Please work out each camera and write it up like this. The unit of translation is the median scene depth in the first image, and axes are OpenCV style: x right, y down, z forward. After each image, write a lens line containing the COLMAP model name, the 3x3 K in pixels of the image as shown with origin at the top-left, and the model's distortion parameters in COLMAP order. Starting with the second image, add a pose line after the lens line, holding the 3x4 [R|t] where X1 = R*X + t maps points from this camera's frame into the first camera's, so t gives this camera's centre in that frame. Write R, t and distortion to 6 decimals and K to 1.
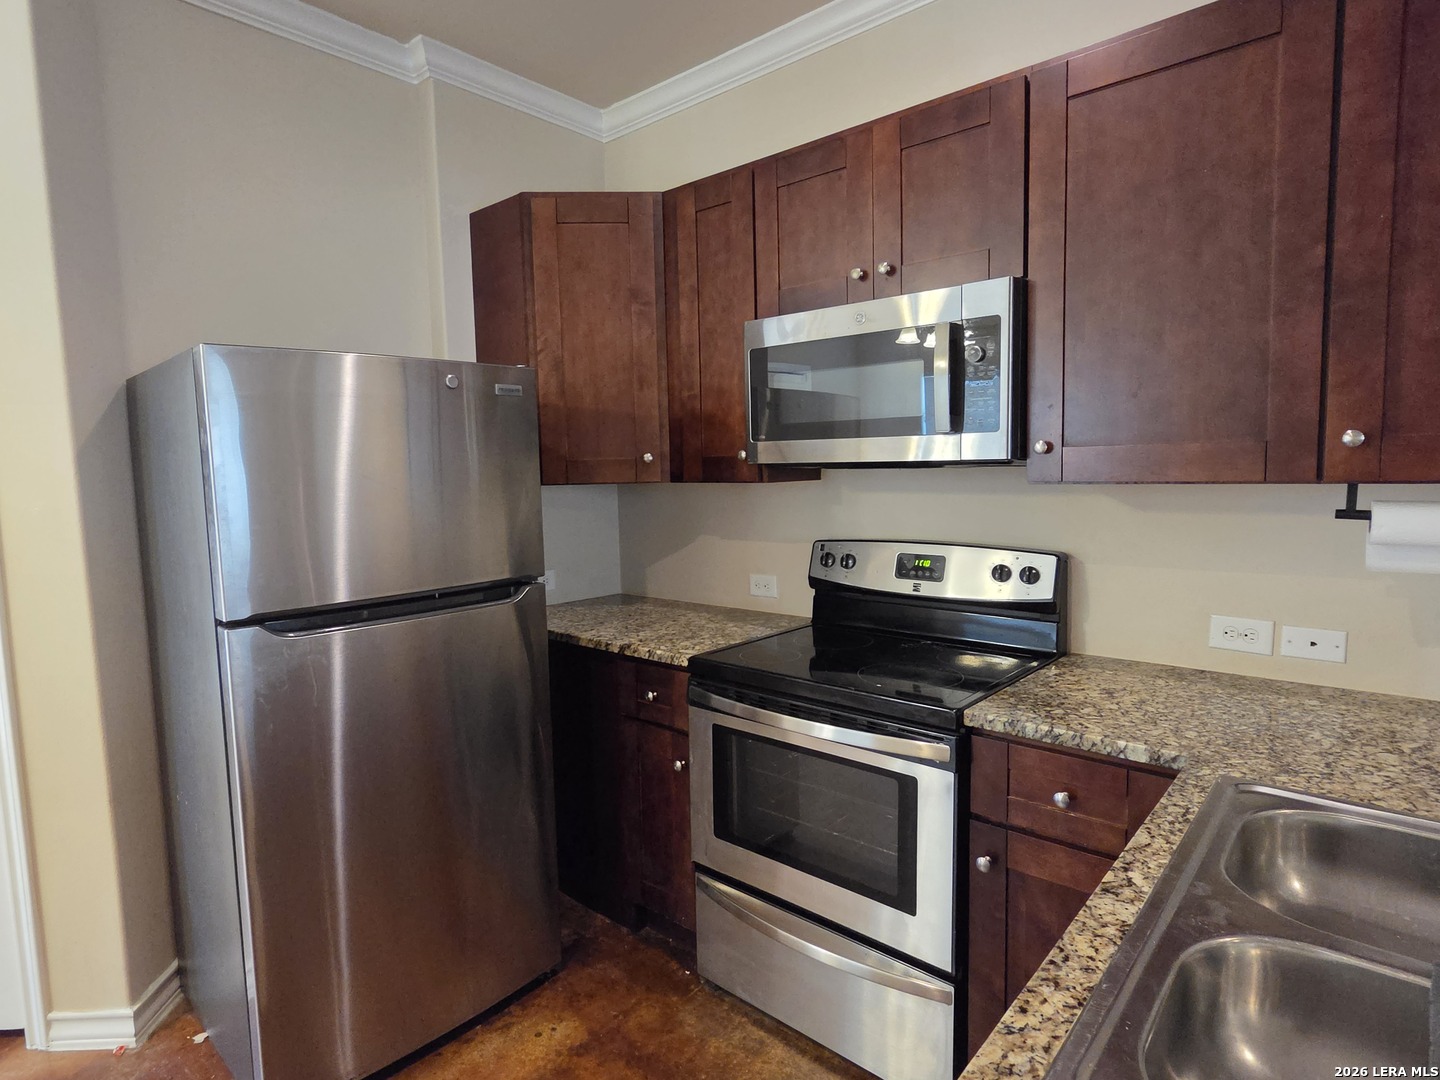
lens RADIAL K [[791.9, 0, 710.1], [0, 791.9, 534.0], [0, 0, 1]] dist [-0.004907, 0.002310]
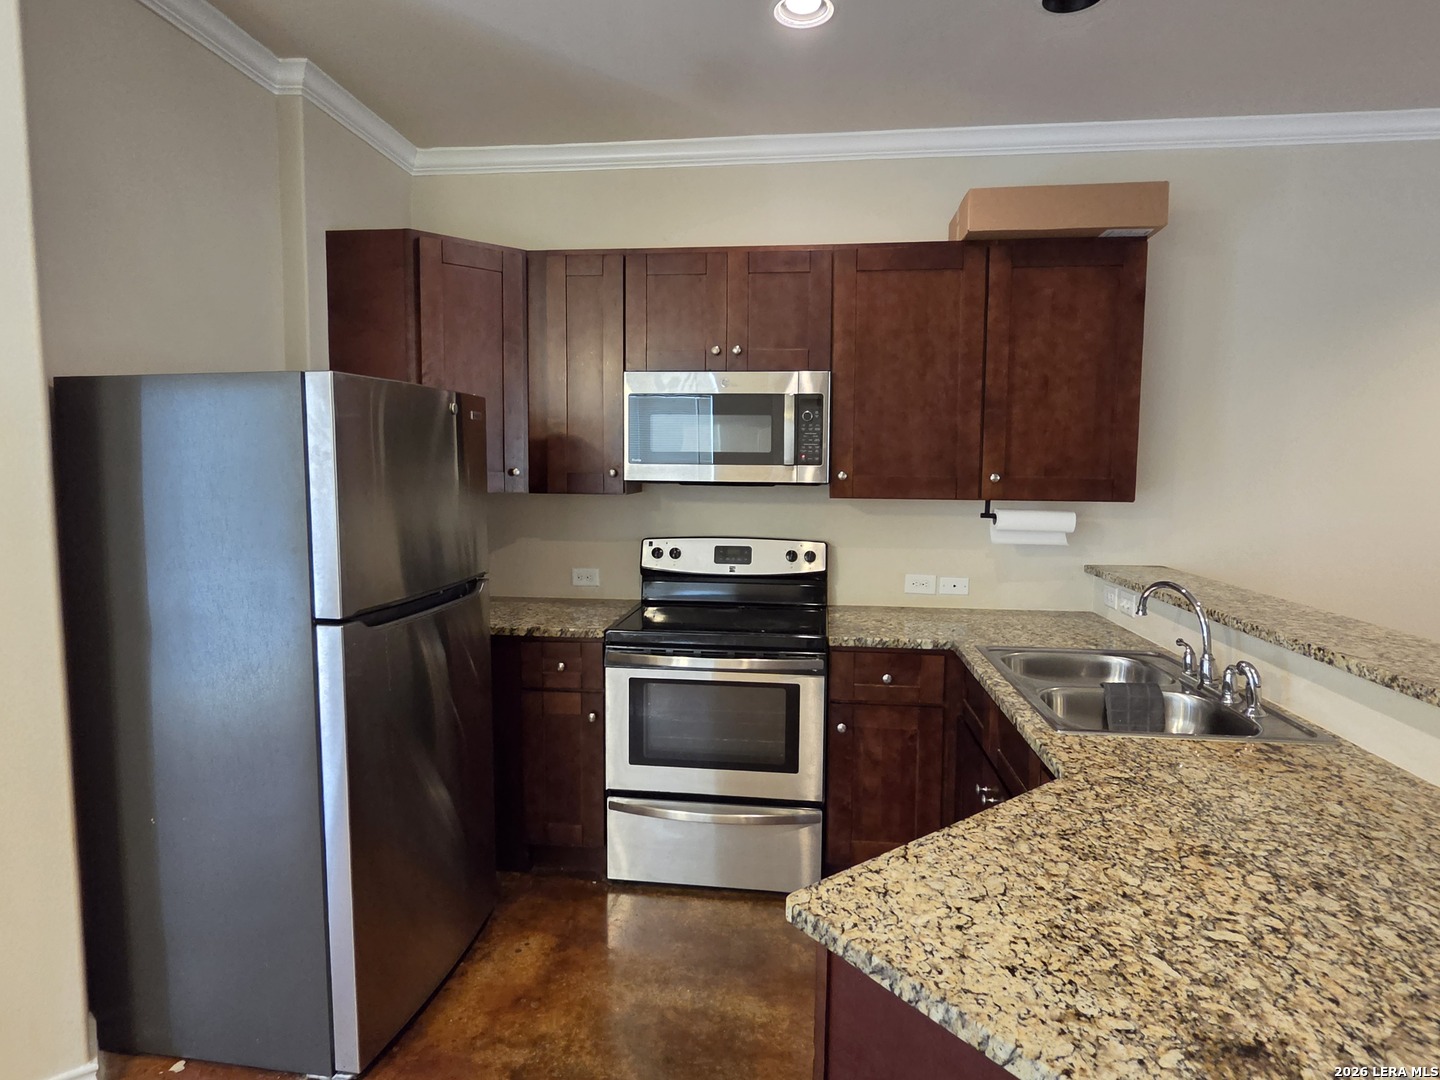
lens RADIAL K [[791.9, 0, 723.3], [0, 791.9, 526.7], [0, 0, 1]] dist [-0.004907, 0.002310]
pose [[0.819380, -0.014332, 0.573072, -0.629608], [0.023585, 0.999684, -0.008721, 0.003556], [-0.572765, 0.020662, 0.819459, -0.177419]]
